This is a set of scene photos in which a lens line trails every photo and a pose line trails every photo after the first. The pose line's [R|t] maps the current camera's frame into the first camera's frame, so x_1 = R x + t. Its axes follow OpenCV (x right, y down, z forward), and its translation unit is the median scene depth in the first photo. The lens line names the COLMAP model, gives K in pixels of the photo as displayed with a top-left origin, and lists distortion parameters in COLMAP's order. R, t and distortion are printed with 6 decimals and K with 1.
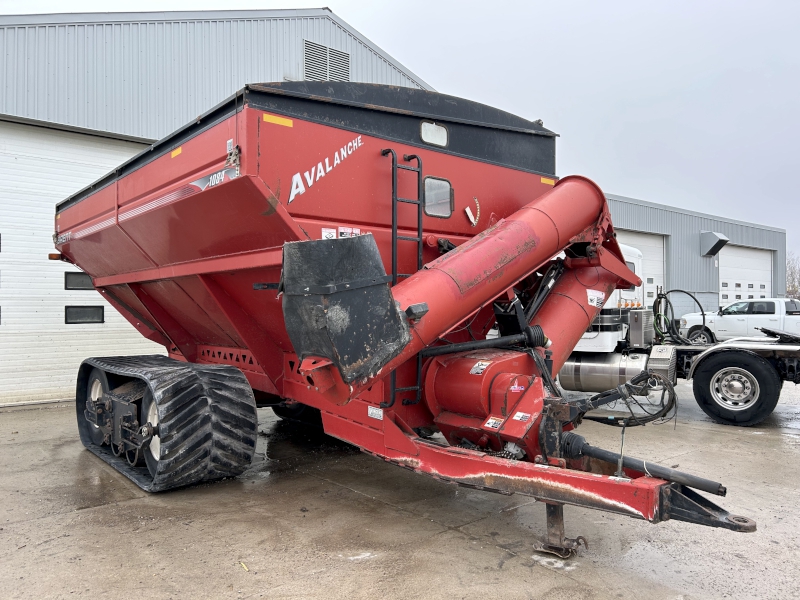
lens RADIAL K [[601.4, 0, 399.0], [0, 601.4, 301.6], [0, 0, 1]] dist [0.039903, -0.028778]
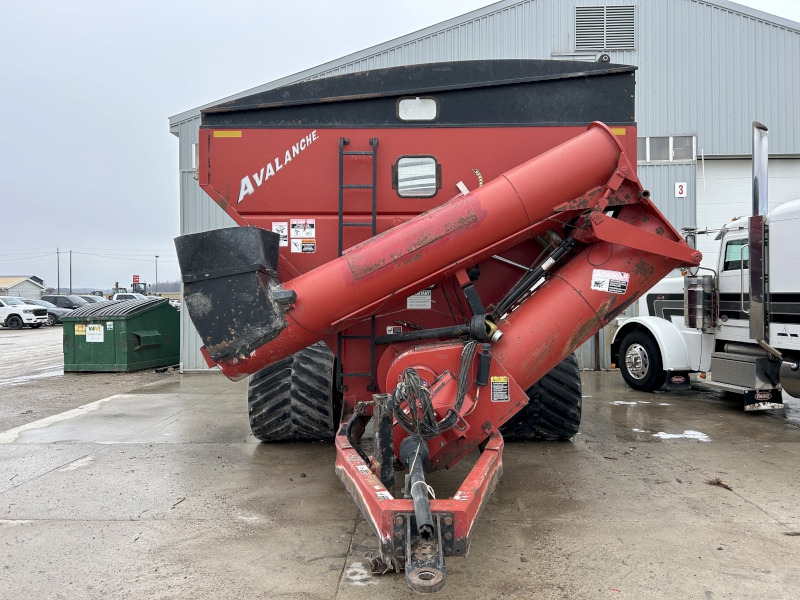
lens RADIAL K [[601.4, 0, 405.2], [0, 601.4, 297.2], [0, 0, 1]] dist [0.039903, -0.028778]
pose [[0.756810, 0.003940, -0.653623, 0.764686], [0.009989, 0.999795, 0.017593, -0.001162], [0.653559, -0.019843, 0.756616, 0.309031]]
